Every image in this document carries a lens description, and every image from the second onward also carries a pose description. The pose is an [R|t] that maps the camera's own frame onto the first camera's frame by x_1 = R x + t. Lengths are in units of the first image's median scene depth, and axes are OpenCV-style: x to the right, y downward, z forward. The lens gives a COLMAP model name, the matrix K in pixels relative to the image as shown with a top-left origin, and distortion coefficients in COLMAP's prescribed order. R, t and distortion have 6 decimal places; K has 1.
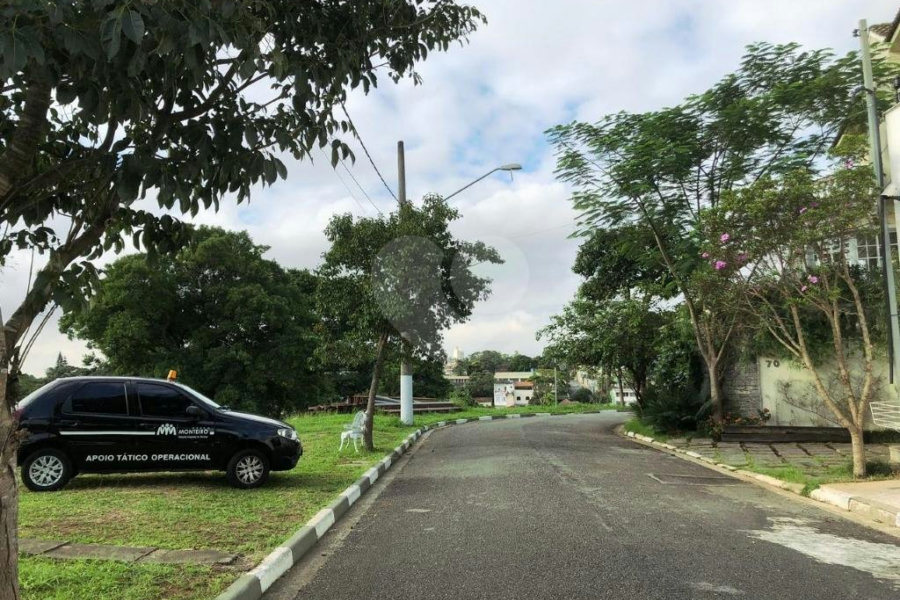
lens RADIAL K [[741.5, 0, 450.0], [0, 741.5, 300.0], [0, 0, 1]] dist [0.002657, 0.002469]
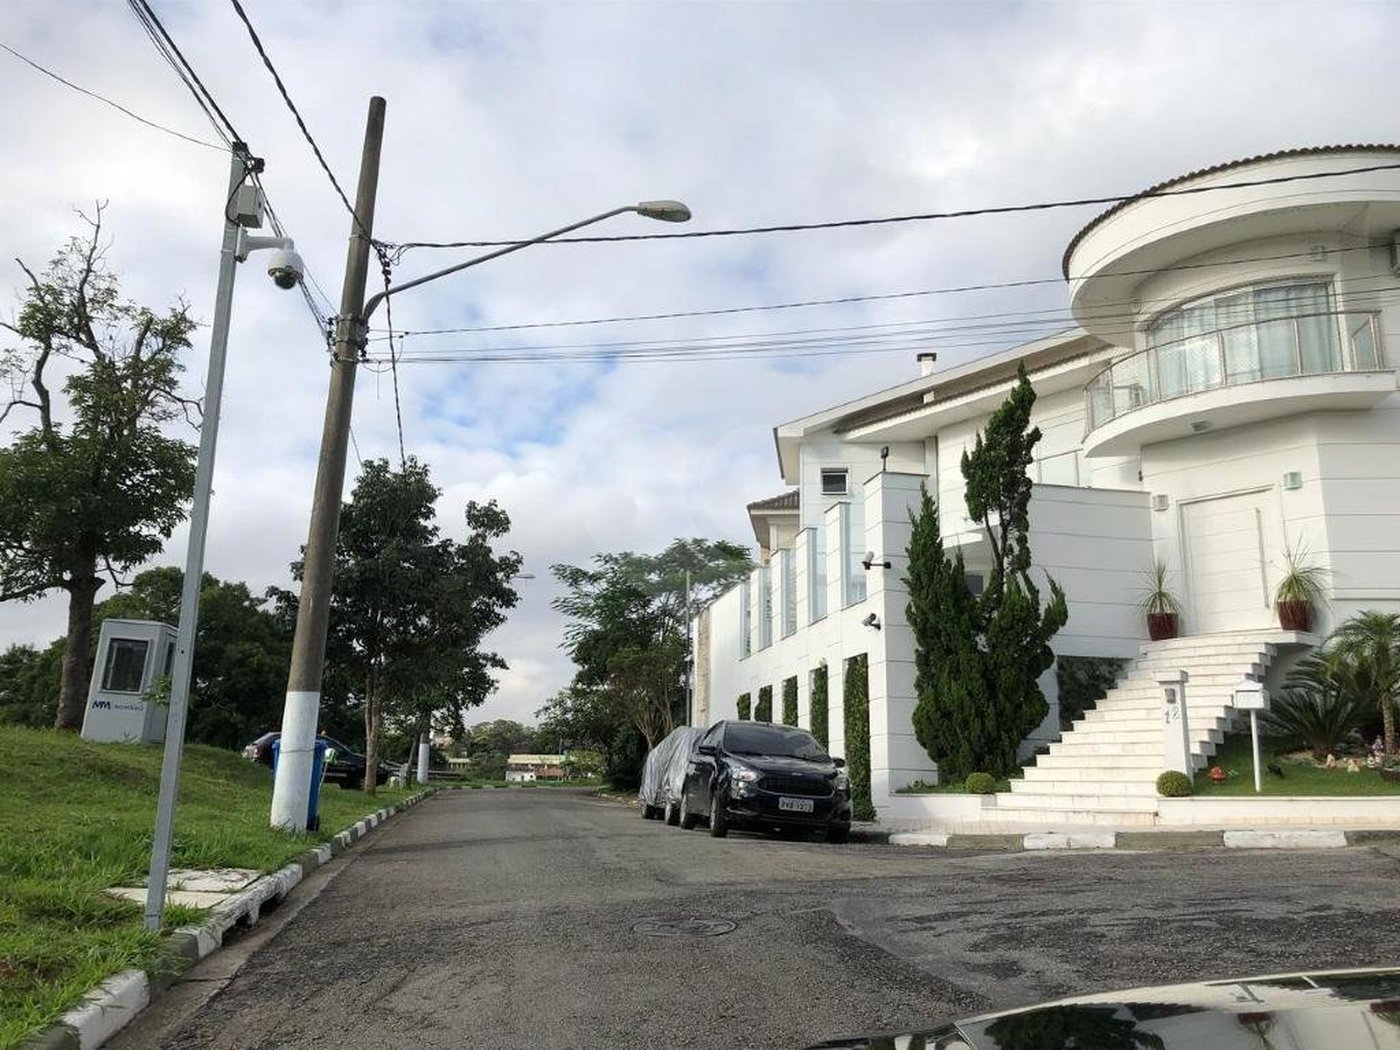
lens RADIAL K [[1035.2, 0, 700.0], [0, 1035.2, 525.0], [0, 0, 1]] dist [0.002164, -0.002130]
pose [[0.971084, 0.084958, 0.223111, -0.037283], [-0.057234, 0.990131, -0.127922, -0.075077], [-0.231777, 0.111454, 0.966363, -0.969805]]
